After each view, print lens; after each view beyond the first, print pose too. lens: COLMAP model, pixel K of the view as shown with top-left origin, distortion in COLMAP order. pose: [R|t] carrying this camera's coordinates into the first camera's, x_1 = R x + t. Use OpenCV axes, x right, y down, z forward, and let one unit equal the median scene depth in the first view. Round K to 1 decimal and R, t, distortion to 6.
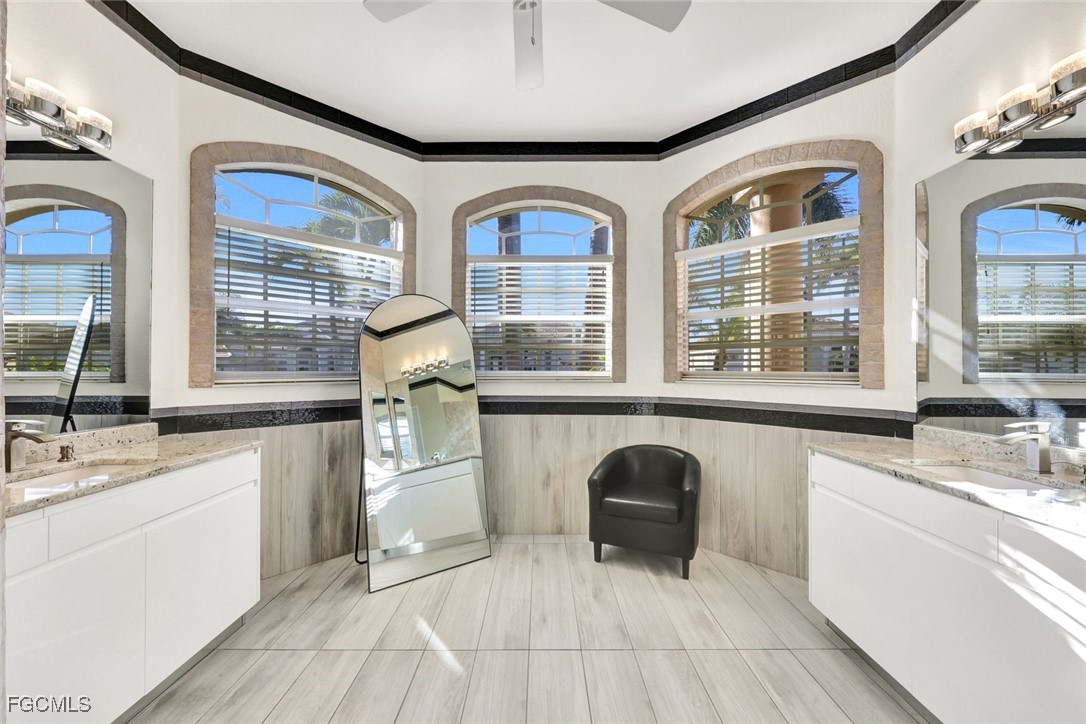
lens RADIAL K [[434.6, 0, 542.0], [0, 434.6, 365.4], [0, 0, 1]] dist [-0.003485, 0.000395]
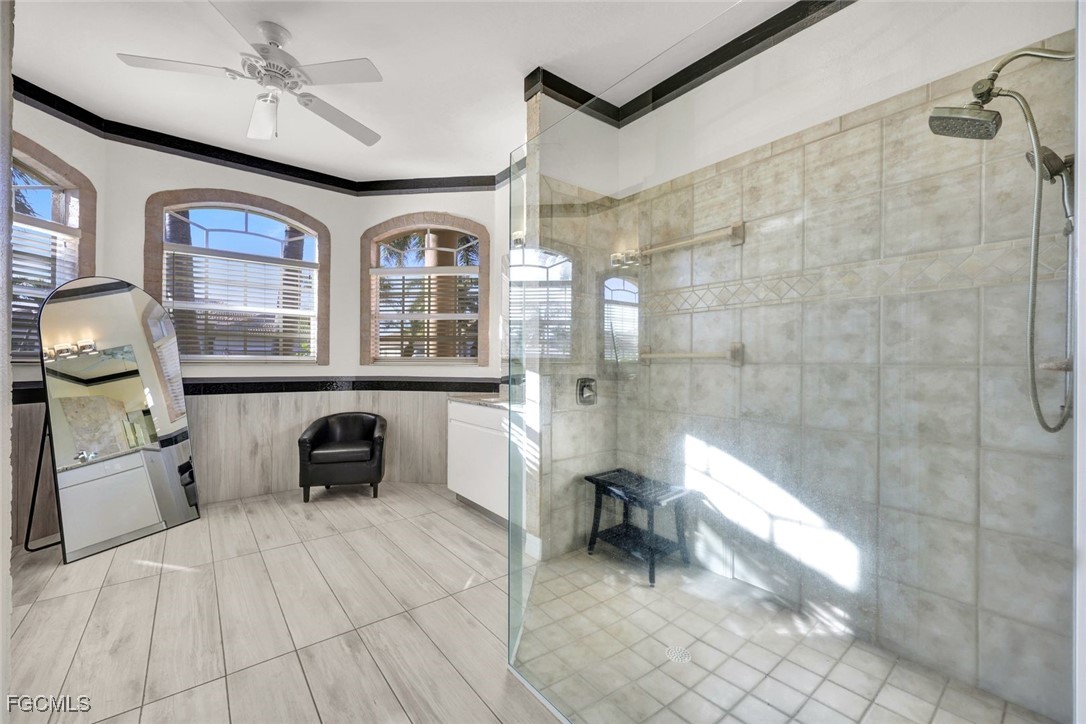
lens RADIAL K [[434.6, 0, 542.0], [0, 434.6, 363.0], [0, 0, 1]] dist [-0.003485, 0.000395]
pose [[0.779762, 0.003978, 0.626064, -0.118819], [-0.008971, 0.999948, 0.004820, 0.021207], [-0.626012, -0.009375, 0.779757, -0.388717]]
